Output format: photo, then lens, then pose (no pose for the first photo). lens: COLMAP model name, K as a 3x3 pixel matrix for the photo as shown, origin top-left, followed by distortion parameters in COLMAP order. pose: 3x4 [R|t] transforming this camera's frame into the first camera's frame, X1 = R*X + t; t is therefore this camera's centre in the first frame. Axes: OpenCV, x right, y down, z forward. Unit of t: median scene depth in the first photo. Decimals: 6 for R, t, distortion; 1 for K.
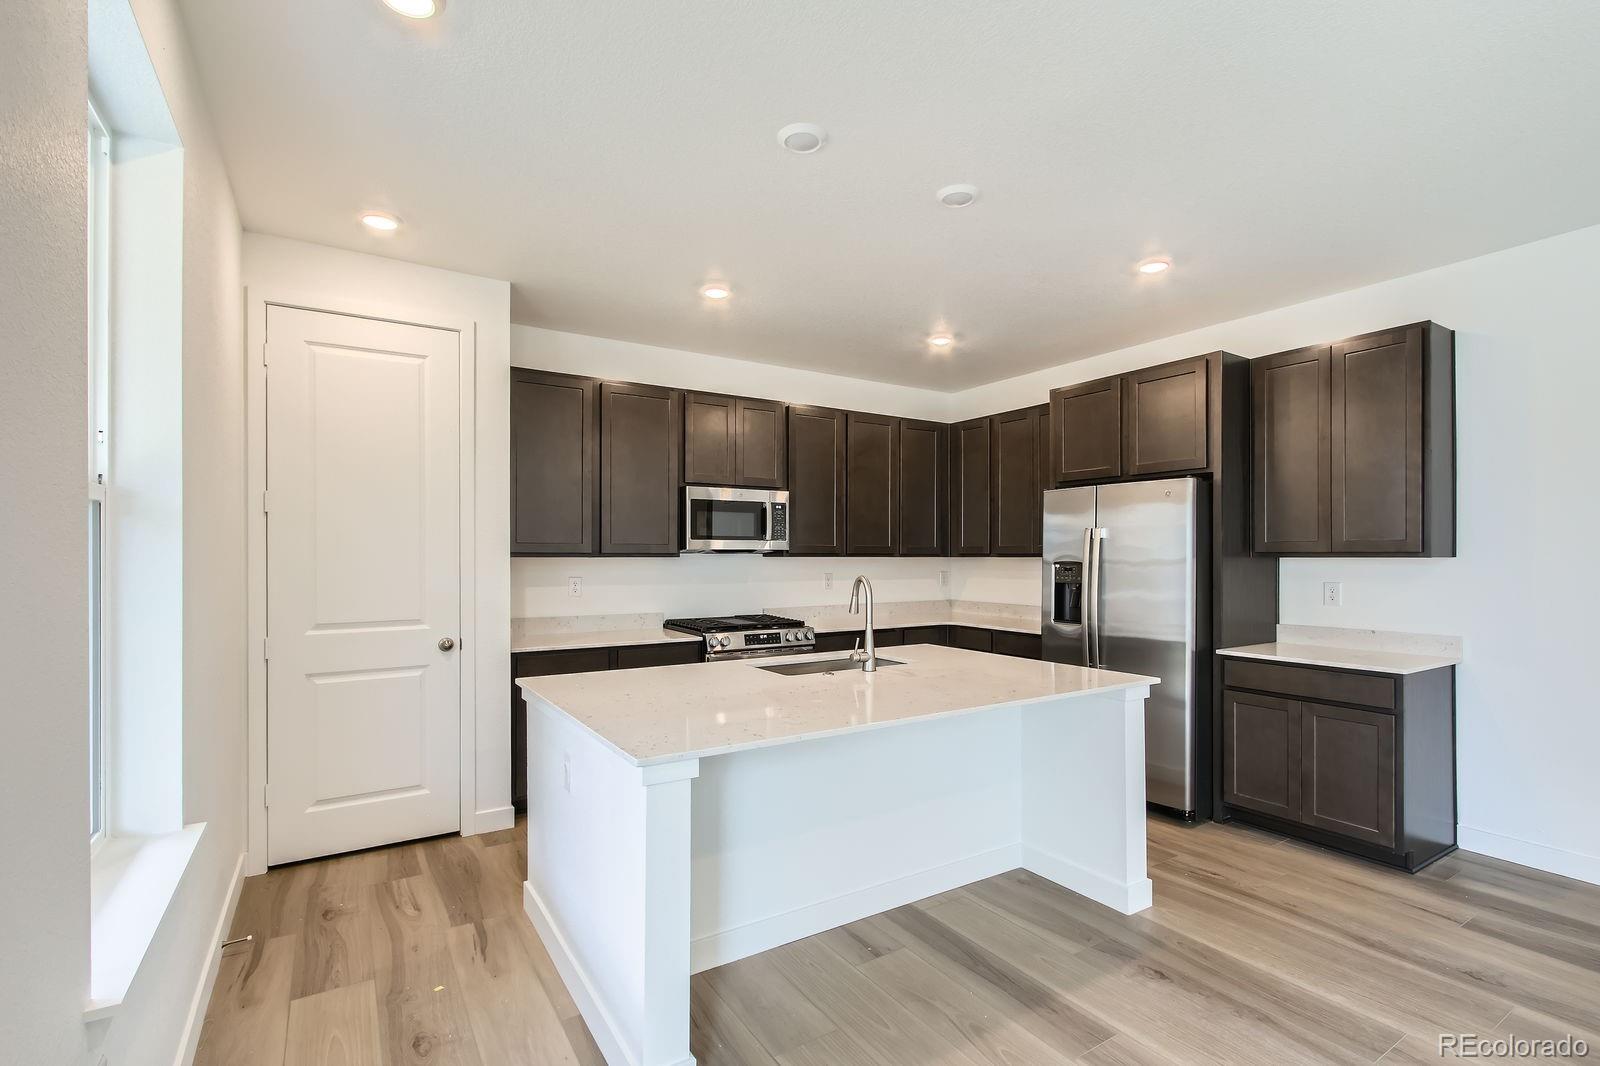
lens RADIAL K [[737.6, 0, 800.6], [0, 737.6, 549.5], [0, 0, 1]] dist [0.001406, -0.000058]
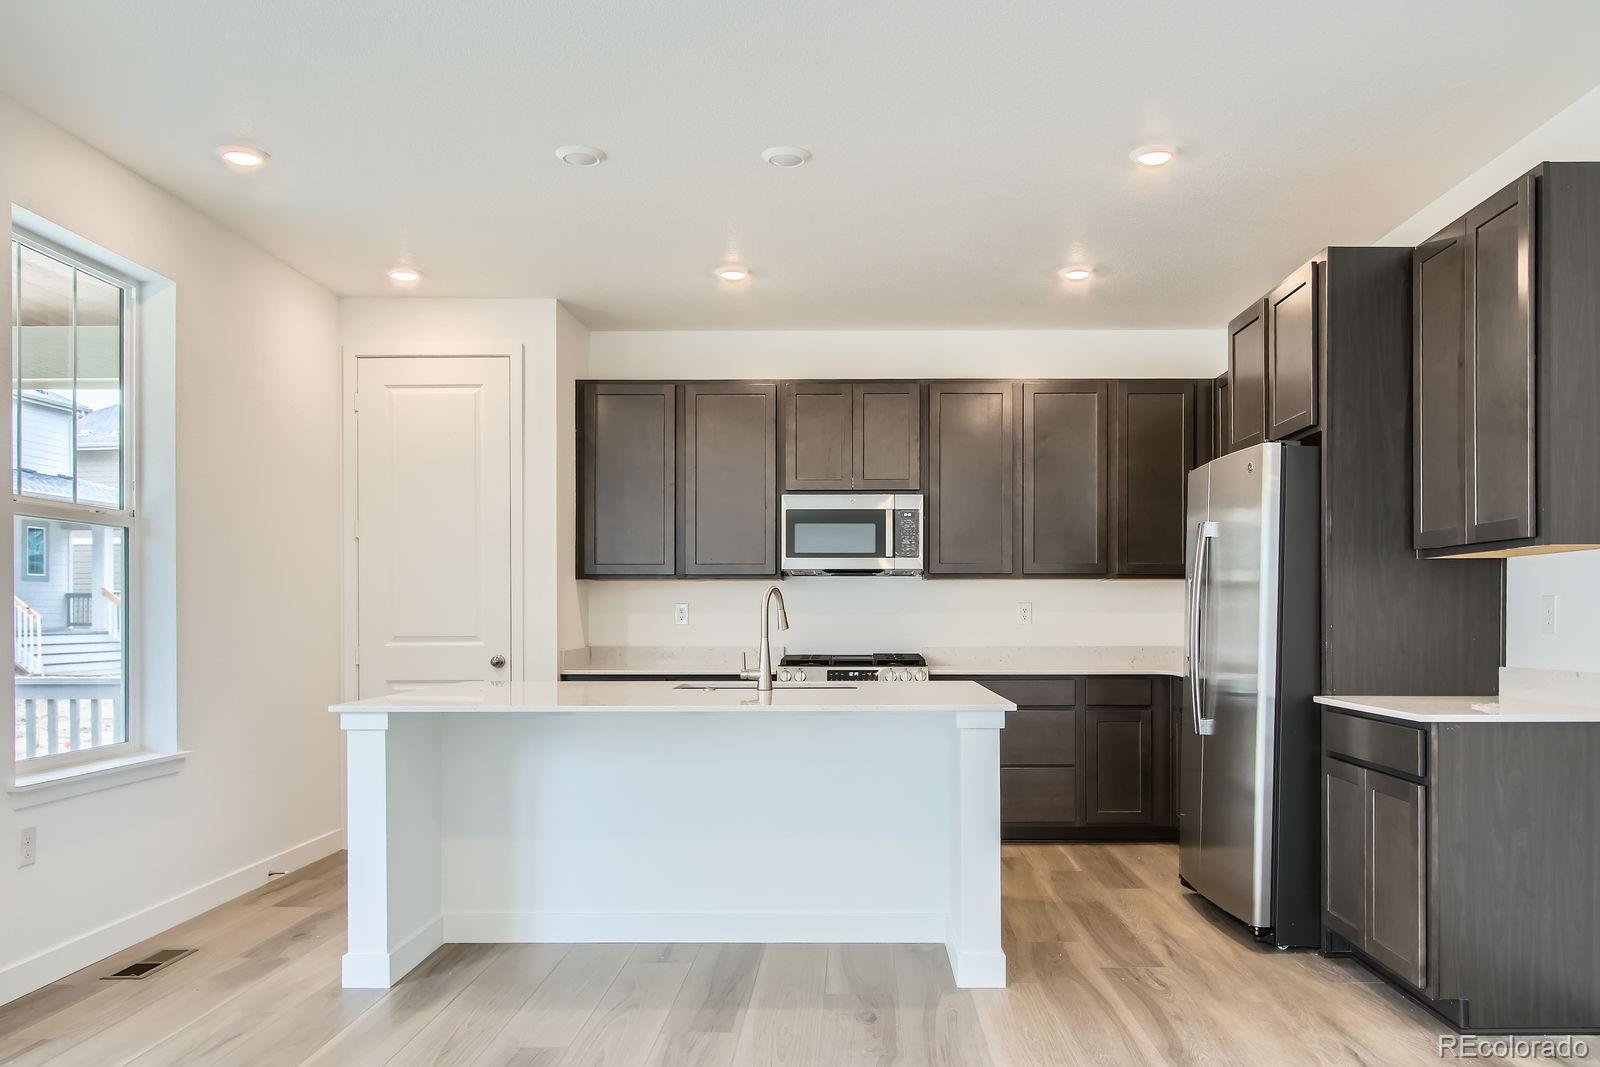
lens RADIAL K [[1203.0, 0, 858.5], [0, 1203.0, 609.0], [0, 0, 1]] dist [0.007561, -0.009141]
pose [[0.843933, -0.004338, -0.536431, 0.794293], [0.006212, 0.999979, 0.001687, 0.051997], [0.536413, -0.004756, 0.843942, -0.142503]]
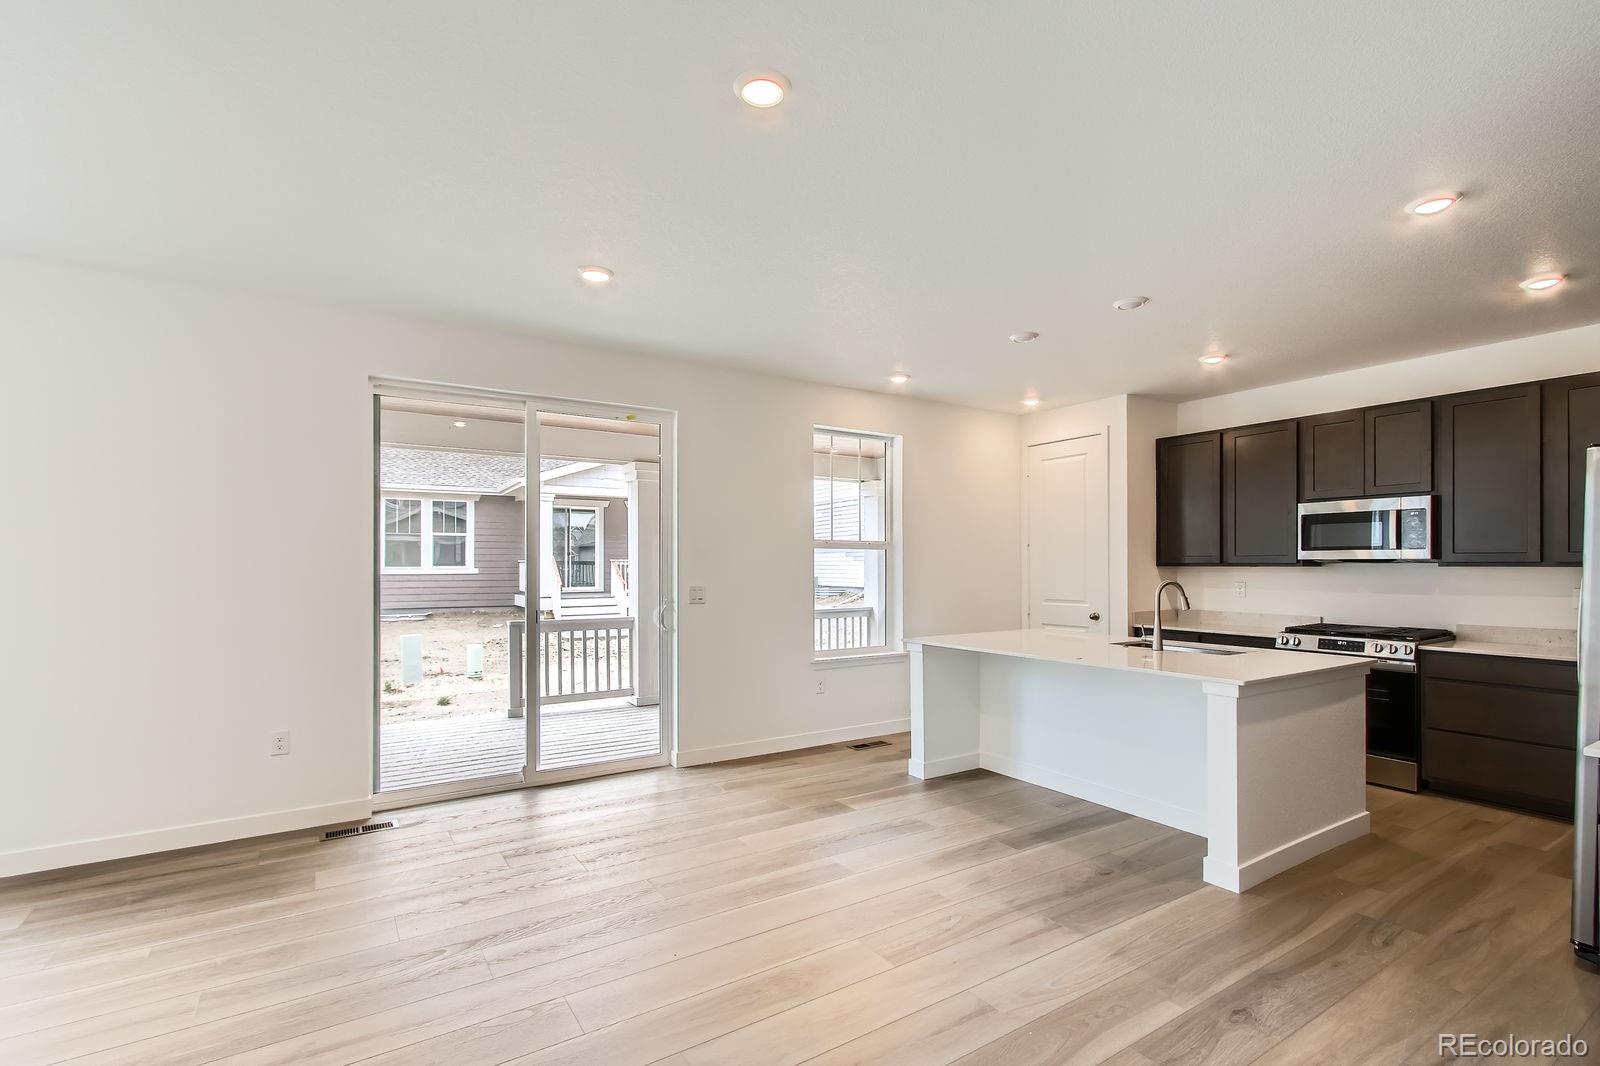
lens RADIAL K [[737.6, 0, 802.0], [0, 737.6, 563.9], [0, 0, 1]] dist [0.001406, -0.000058]
pose [[0.004711, -0.004516, -0.999979, 1.169387], [0.008104, 0.999957, -0.004478, 0.006249], [0.999956, -0.008083, 0.004747, 0.282336]]
